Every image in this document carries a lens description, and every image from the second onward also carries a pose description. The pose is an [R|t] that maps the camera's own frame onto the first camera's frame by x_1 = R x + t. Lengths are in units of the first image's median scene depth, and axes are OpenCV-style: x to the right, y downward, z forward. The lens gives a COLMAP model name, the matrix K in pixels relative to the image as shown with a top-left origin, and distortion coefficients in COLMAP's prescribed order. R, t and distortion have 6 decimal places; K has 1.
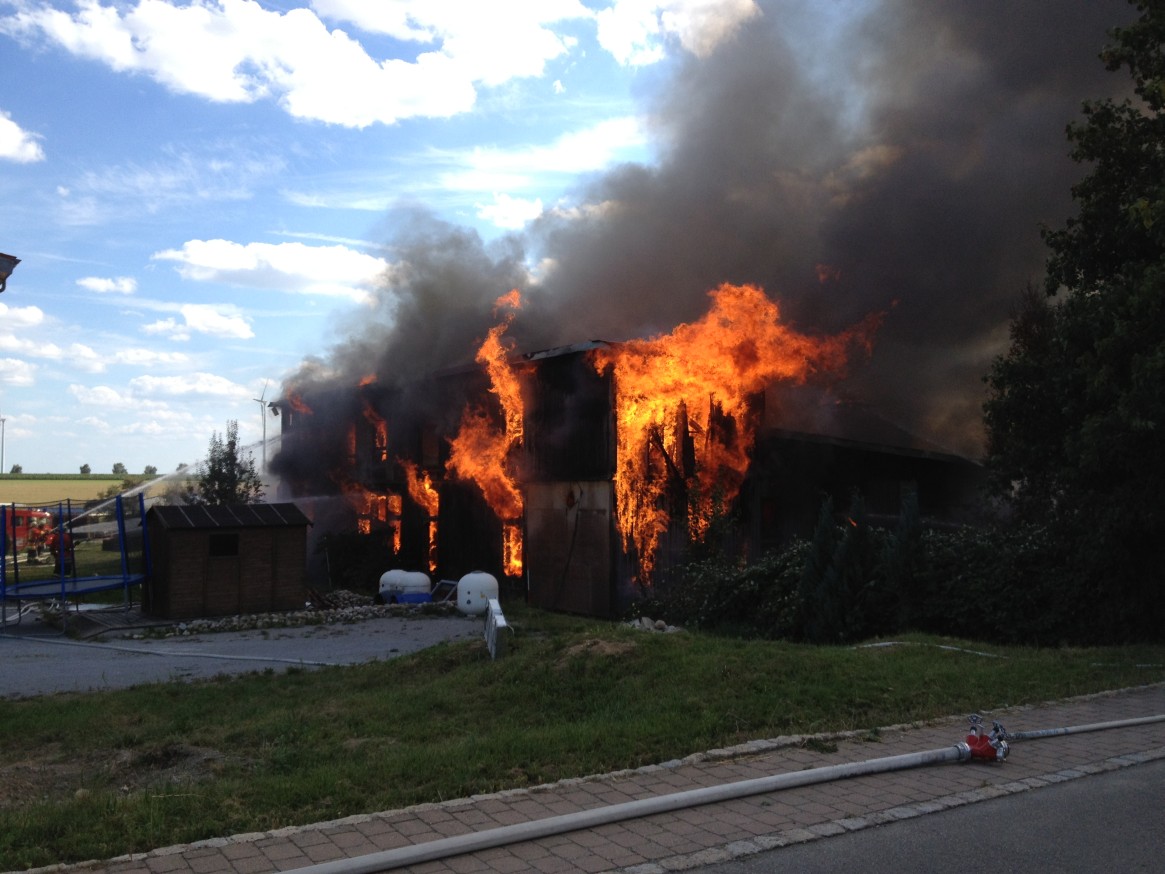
lens RADIAL K [[1151.1, 0, 582.5], [0, 1151.1, 437.0], [0, 0, 1]] dist [0.111841, -0.285886]
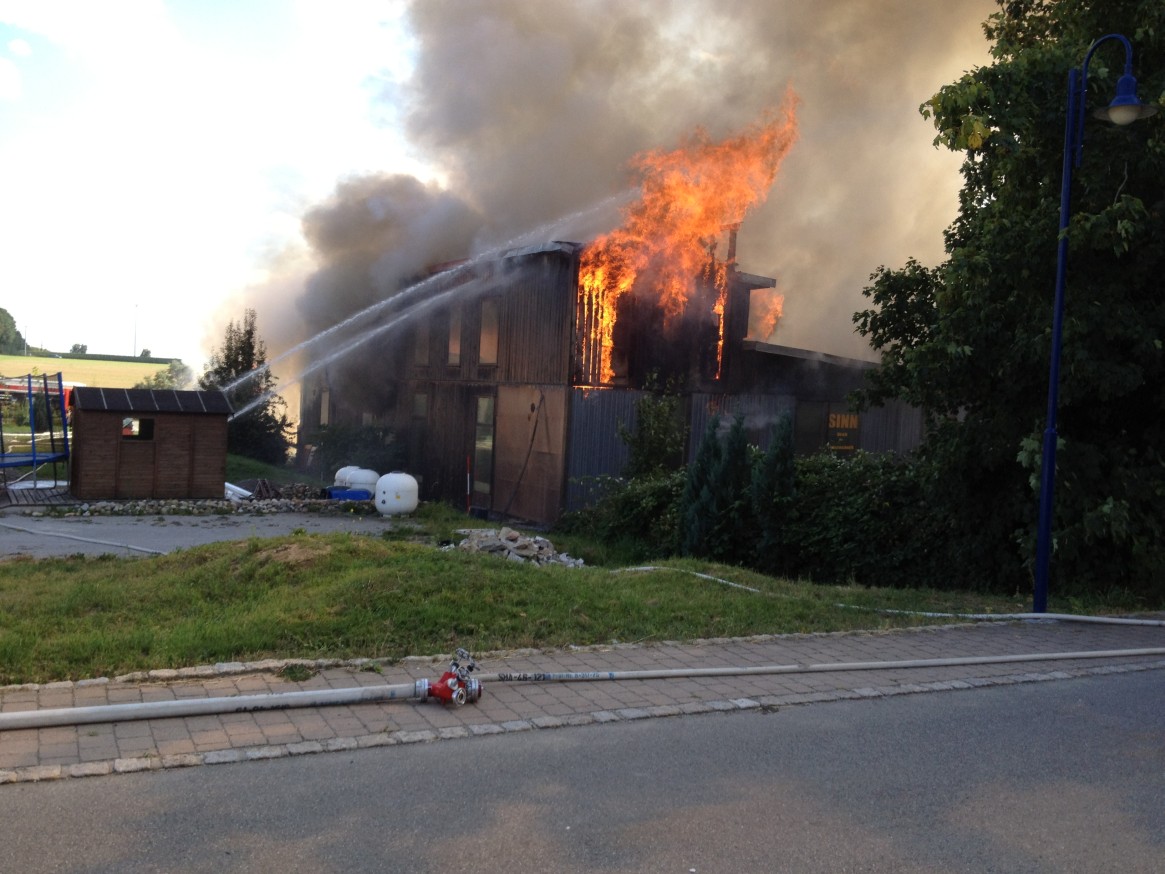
lens RADIAL K [[1151.1, 0, 582.5], [0, 1151.1, 437.0], [0, 0, 1]] dist [0.111841, -0.285886]
pose [[0.994766, 0.058094, -0.084052, 0.148245], [-0.051448, 0.995531, 0.079188, 0.001955], [0.088277, -0.074449, 0.993310, 0.047597]]
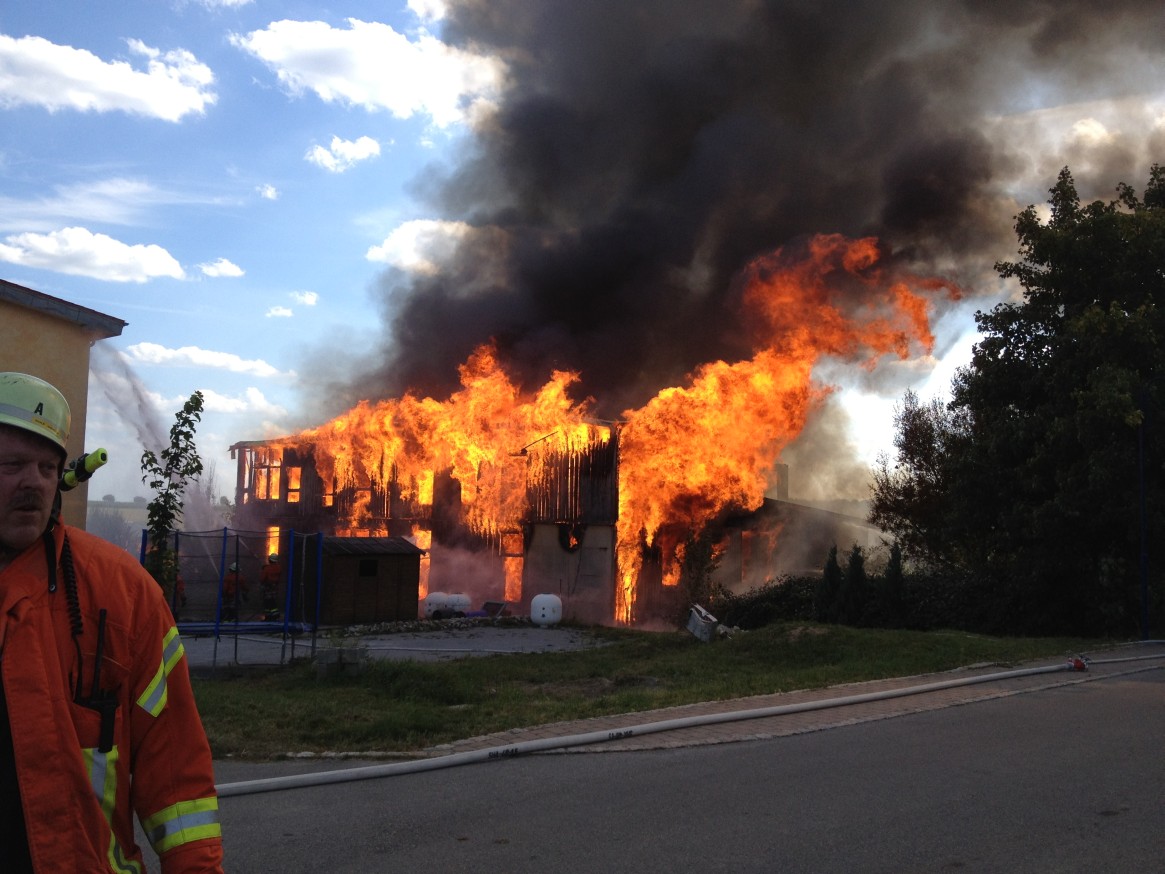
lens RADIAL K [[1185.7, 0, 583.6], [0, 1185.7, 430.9], [0, 0, 1]] dist [0.120517, -0.314245]
pose [[0.967558, 0.052979, 0.247030, -0.405951], [-0.043916, 0.998149, -0.042059, -0.014904], [-0.248801, 0.029846, 0.968095, -0.353473]]
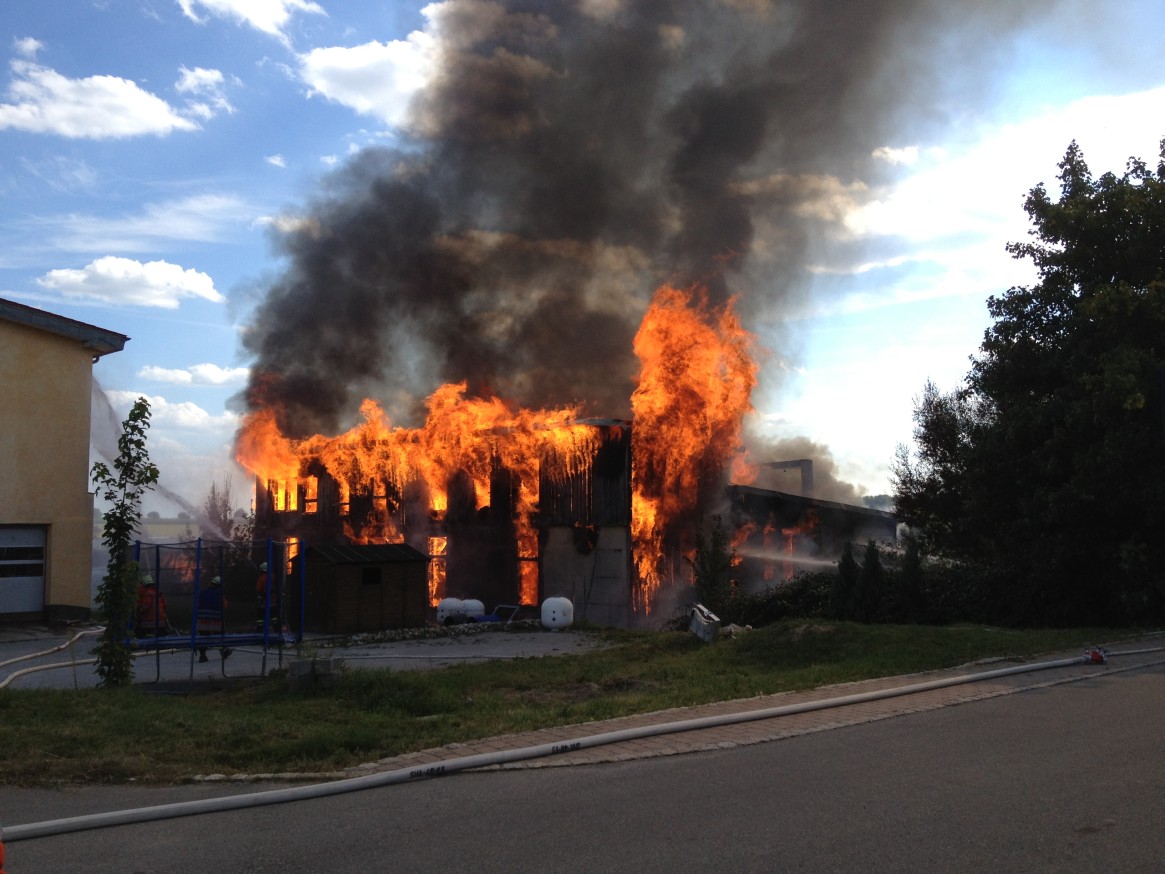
lens RADIAL K [[1131.5, 0, 596.5], [0, 1131.5, 445.7], [0, 0, 1]] dist [0.113898, -0.286933]
pose [[0.979766, 0.020634, 0.199078, -0.314257], [-0.013628, 0.999241, -0.036498, -0.009155], [-0.199680, 0.033046, 0.979304, -0.291897]]
